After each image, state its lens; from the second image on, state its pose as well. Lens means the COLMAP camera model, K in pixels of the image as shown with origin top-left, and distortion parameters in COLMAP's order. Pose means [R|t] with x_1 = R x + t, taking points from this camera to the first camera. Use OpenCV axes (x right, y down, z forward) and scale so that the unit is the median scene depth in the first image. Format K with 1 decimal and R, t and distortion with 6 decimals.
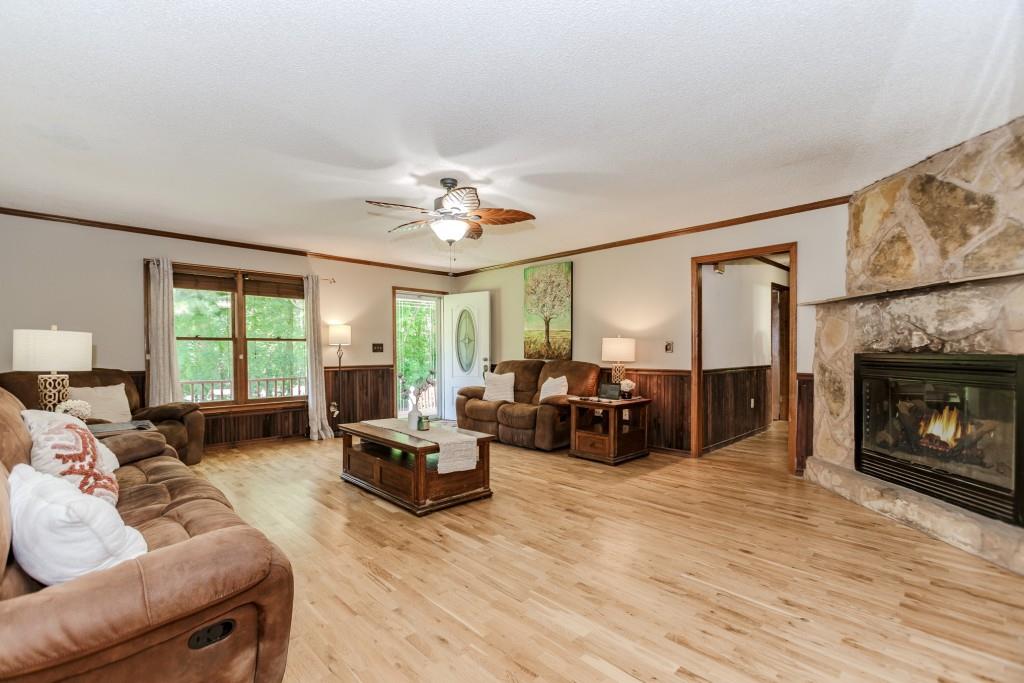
lens RADIAL K [[462.3, 0, 517.4], [0, 462.3, 365.7], [0, 0, 1]] dist [-0.002239, 0.004813]
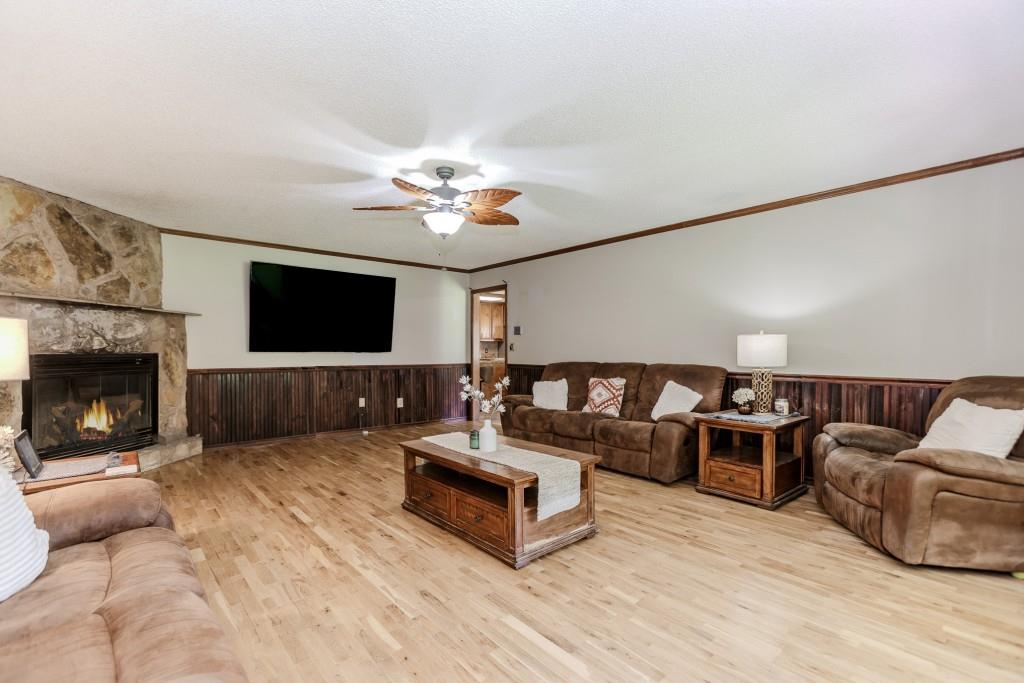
lens RADIAL K [[462.3, 0, 513.6], [0, 462.3, 350.6], [0, 0, 1]] dist [-0.002239, 0.004813]
pose [[-0.998074, 0.001552, 0.062013, -0.389307], [0.003807, 0.999335, 0.036254, -0.076643], [-0.061916, 0.036420, -0.997417, 2.192215]]
